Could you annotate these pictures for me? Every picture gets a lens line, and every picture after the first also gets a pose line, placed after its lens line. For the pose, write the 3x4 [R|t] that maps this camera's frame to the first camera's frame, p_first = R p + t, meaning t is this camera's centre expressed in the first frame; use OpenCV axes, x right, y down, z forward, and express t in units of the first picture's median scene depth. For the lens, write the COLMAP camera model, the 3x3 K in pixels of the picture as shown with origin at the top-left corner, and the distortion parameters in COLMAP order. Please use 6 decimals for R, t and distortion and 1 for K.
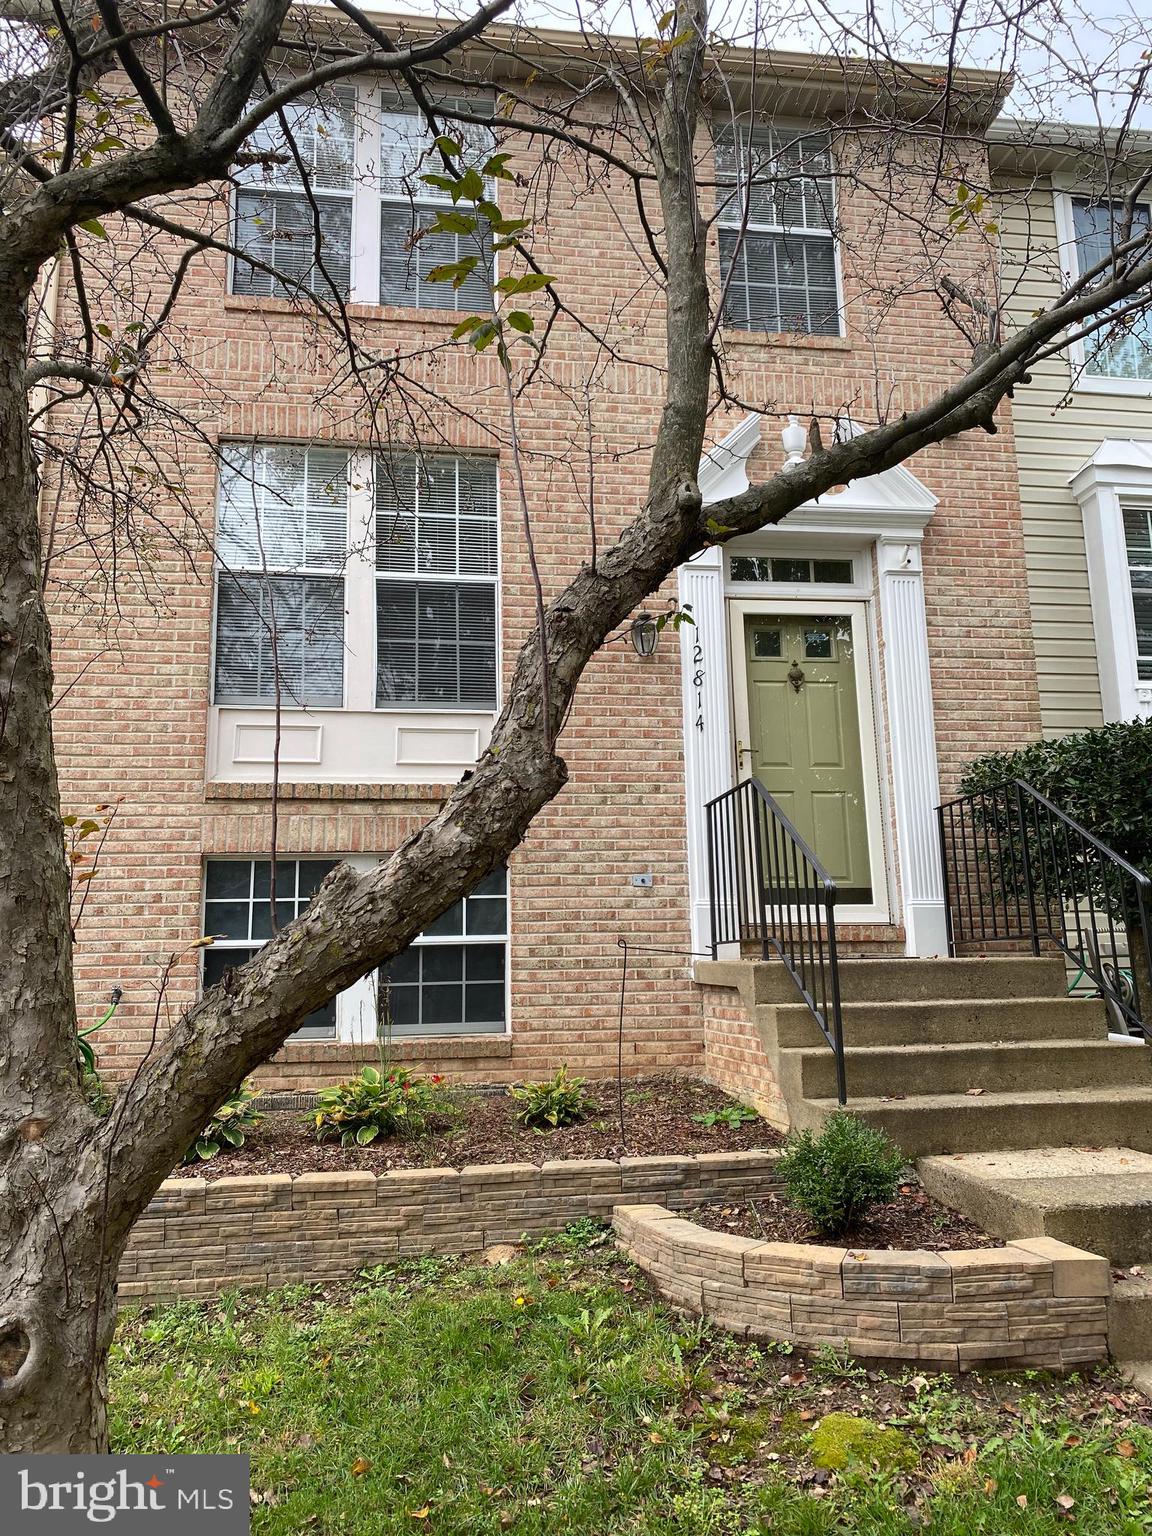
lens RADIAL K [[1175.6, 0, 579.8], [0, 1175.6, 768.1], [0, 0, 1]] dist [0.044058, -0.049686]
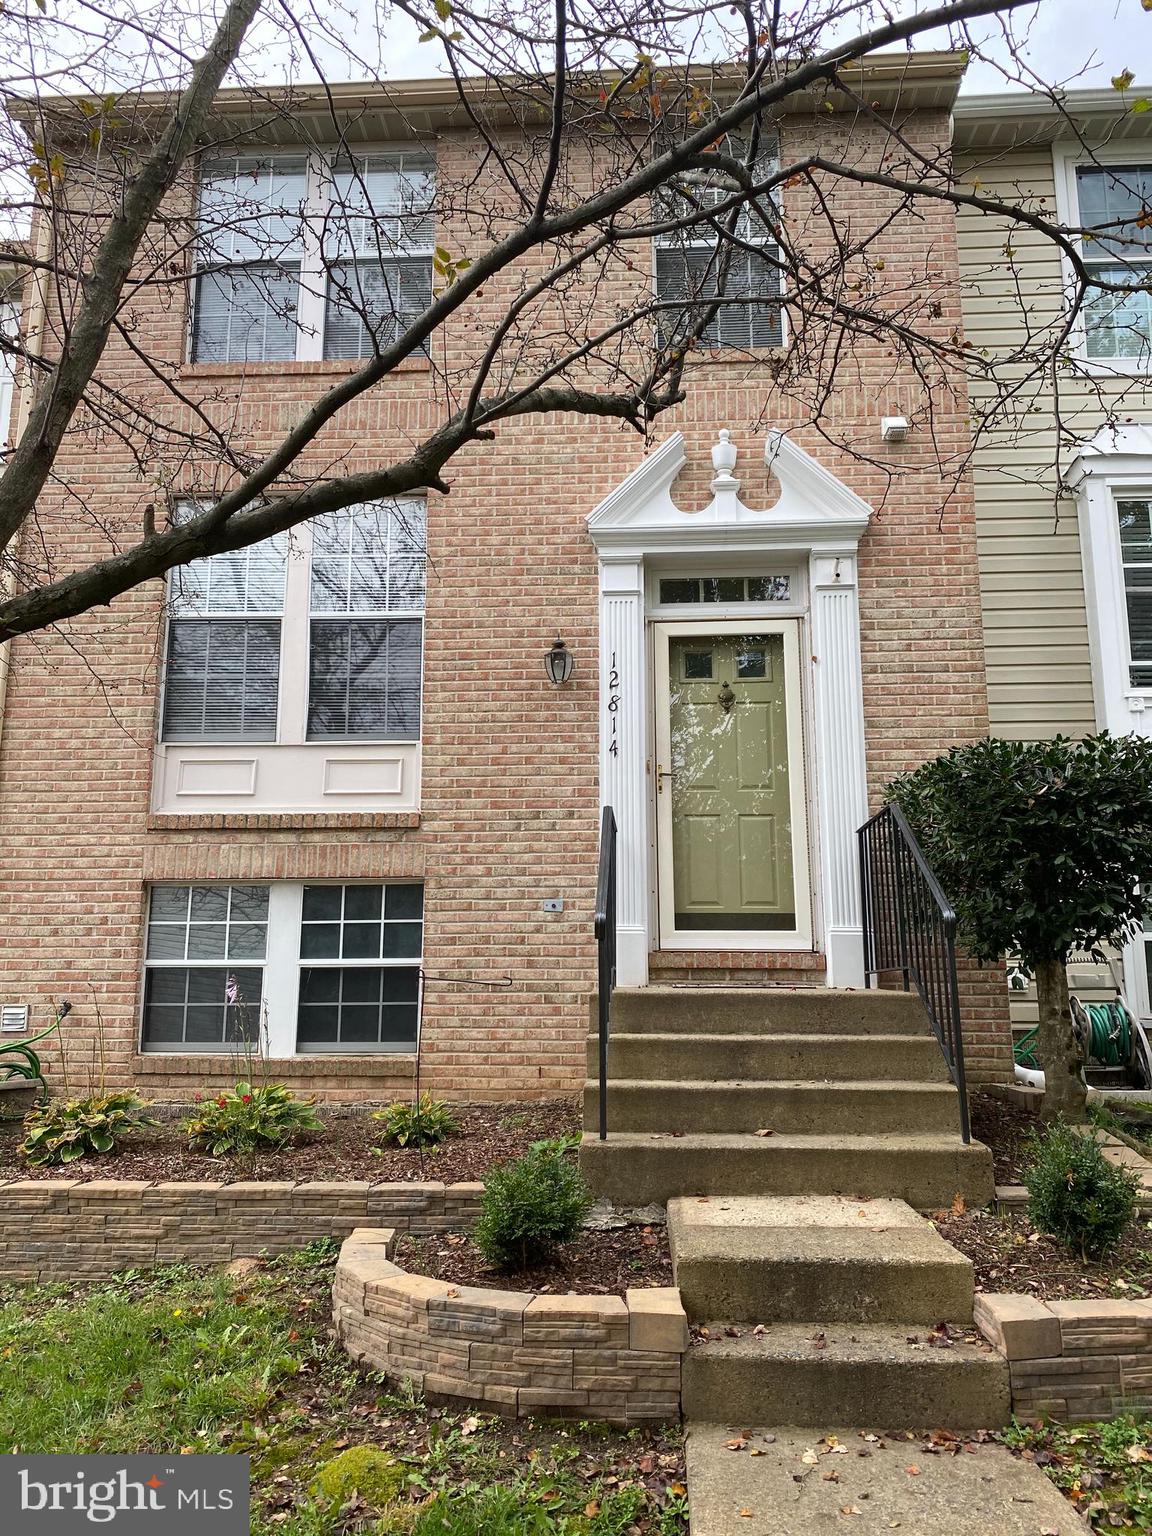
lens RADIAL K [[1175.6, 0, 569.6], [0, 1175.6, 770.8], [0, 0, 1]] dist [0.044058, -0.049686]
pose [[0.977156, -0.018372, -0.211729, 0.292630], [0.017734, 0.999831, -0.004914, -0.015849], [0.211783, 0.001047, 0.977316, 0.013812]]
